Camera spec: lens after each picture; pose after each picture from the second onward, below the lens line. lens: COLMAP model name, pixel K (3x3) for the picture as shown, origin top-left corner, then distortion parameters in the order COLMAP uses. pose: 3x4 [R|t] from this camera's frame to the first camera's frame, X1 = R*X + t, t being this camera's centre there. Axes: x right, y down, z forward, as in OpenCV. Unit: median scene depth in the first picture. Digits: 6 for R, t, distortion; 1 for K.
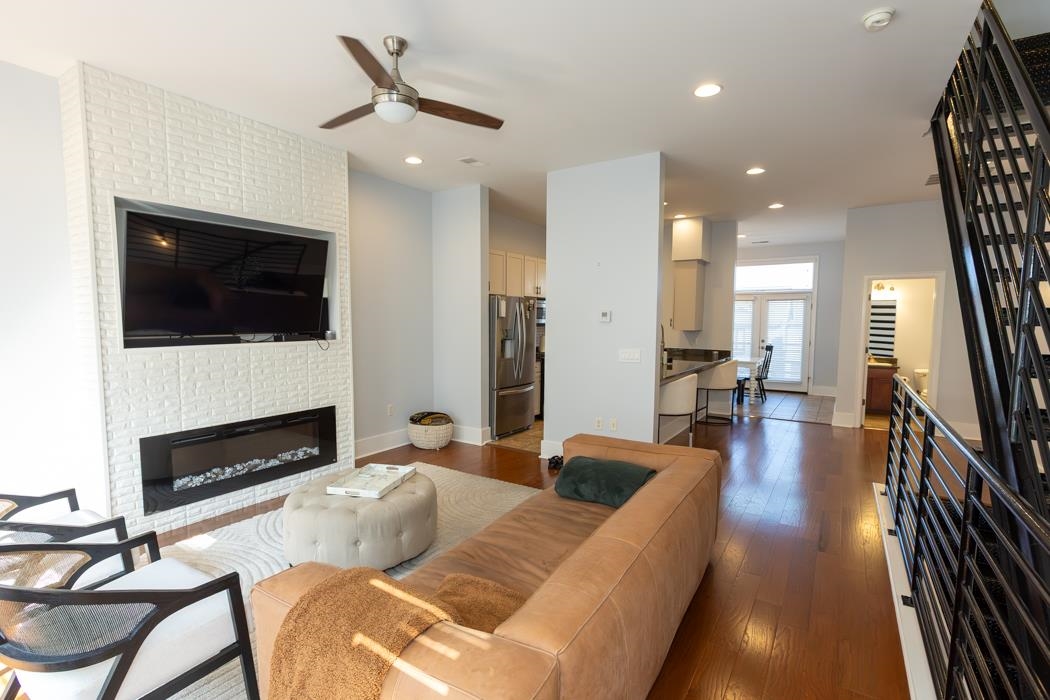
lens RADIAL K [[487.1, 0, 516.7], [0, 487.1, 355.7], [0, 0, 1]] dist [-0.000235, 0.000102]
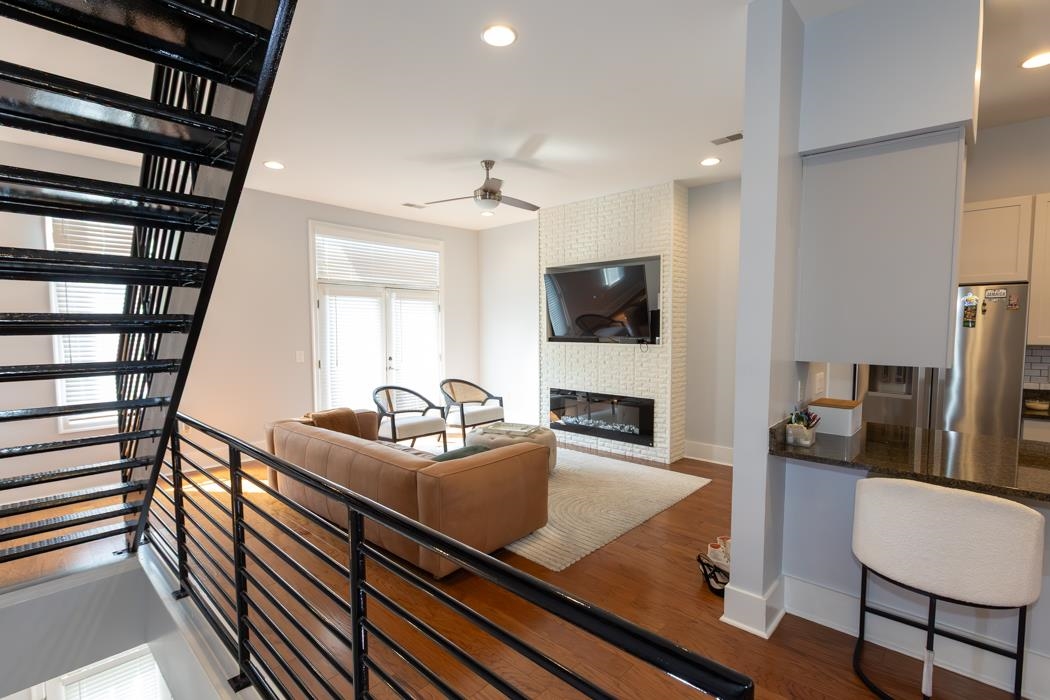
lens RADIAL K [[487.1, 0, 516.7], [0, 487.1, 355.7], [0, 0, 1]] dist [-0.000235, 0.000102]
pose [[-0.161501, 0.062837, -0.984870, 0.905431], [-0.071480, 0.994605, 0.075180, -0.074885], [0.984280, 0.082540, -0.156138, 0.898236]]
